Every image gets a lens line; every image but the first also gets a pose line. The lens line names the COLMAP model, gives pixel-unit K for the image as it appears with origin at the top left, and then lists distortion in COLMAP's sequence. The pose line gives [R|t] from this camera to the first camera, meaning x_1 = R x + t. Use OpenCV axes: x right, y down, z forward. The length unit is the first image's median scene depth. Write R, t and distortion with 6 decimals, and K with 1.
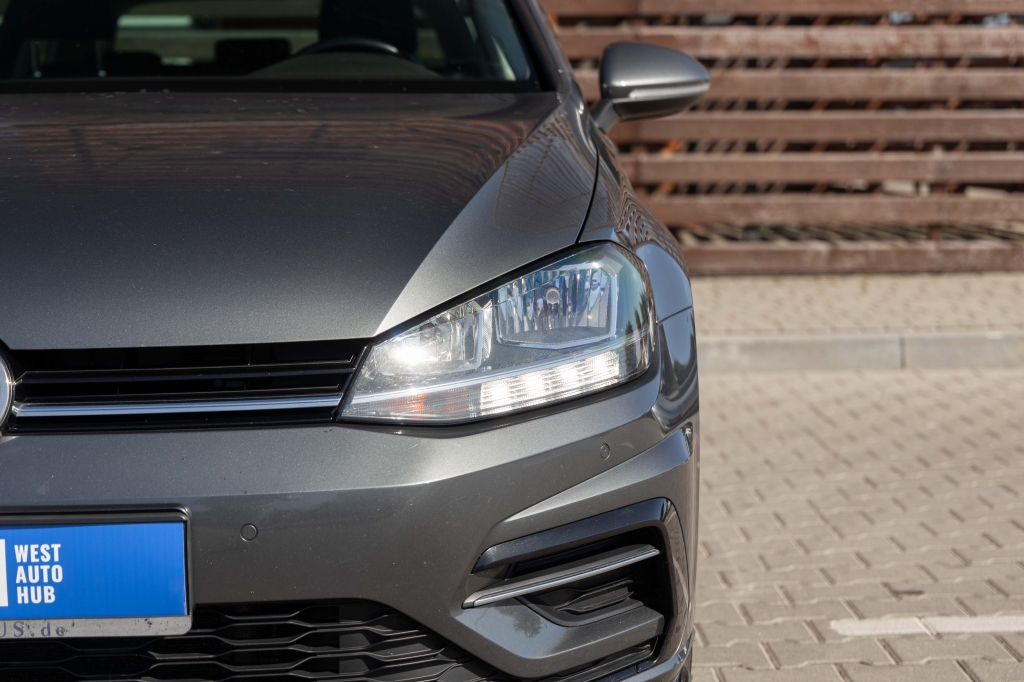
lens RADIAL K [[2032.7, 0, 512.0], [0, 2032.7, 324.4], [0, 0, 1]] dist [-0.001435, 0.148018]
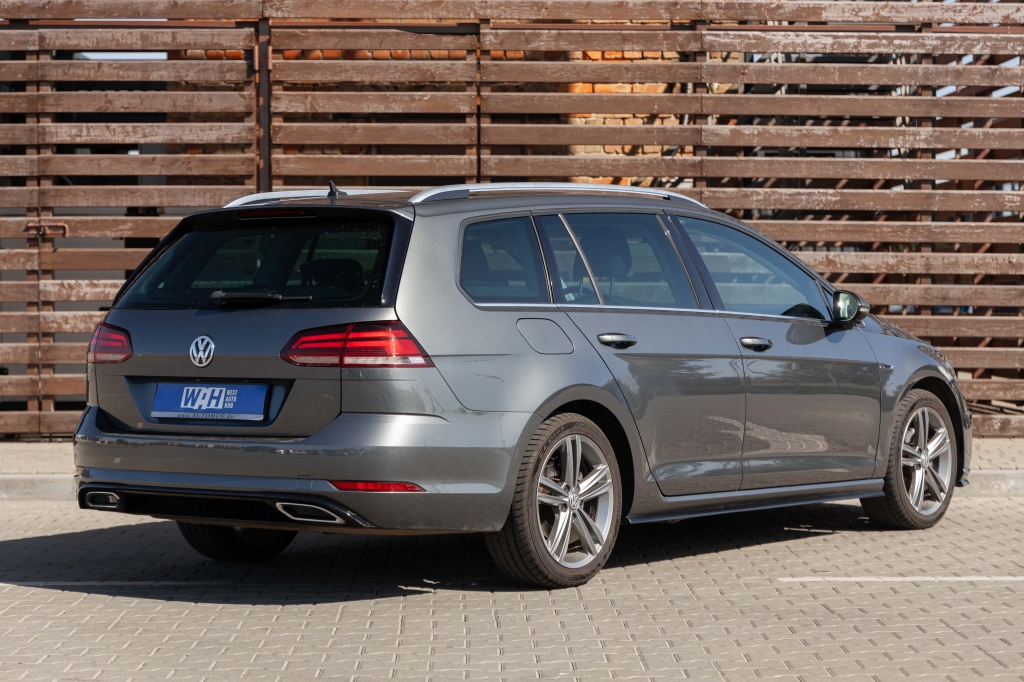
lens RADIAL K [[2496.6, 0, 512.0], [0, 2496.6, 341.0], [0, 0, 1]] dist [0.030666, -0.253861]
pose [[0.999737, 0.010941, -0.020155, -0.066007], [-0.012571, 0.996501, -0.082626, 0.119931], [0.019180, 0.082858, 0.996377, -1.488561]]
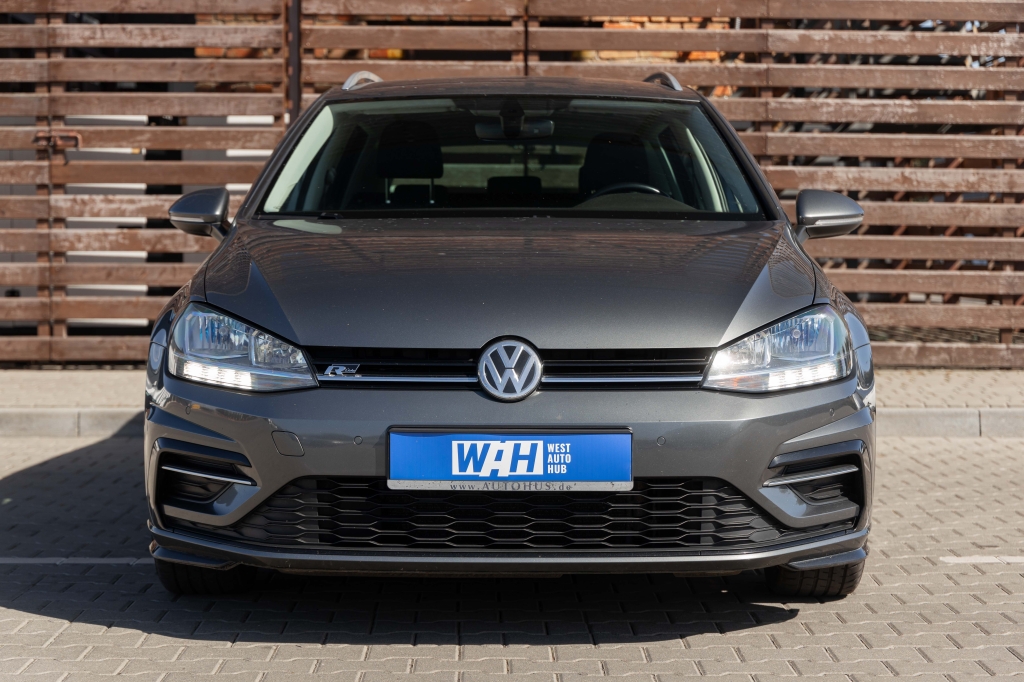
lens RADIAL K [[2092.9, 0, 523.6], [0, 2092.9, 342.3], [0, 0, 1]] dist [0.019753, 0.062241]
pose [[0.999661, 0.016215, -0.020350, -0.134282], [-0.017233, 0.998557, -0.050867, 0.067276], [0.019496, 0.051200, 0.998498, -0.632714]]
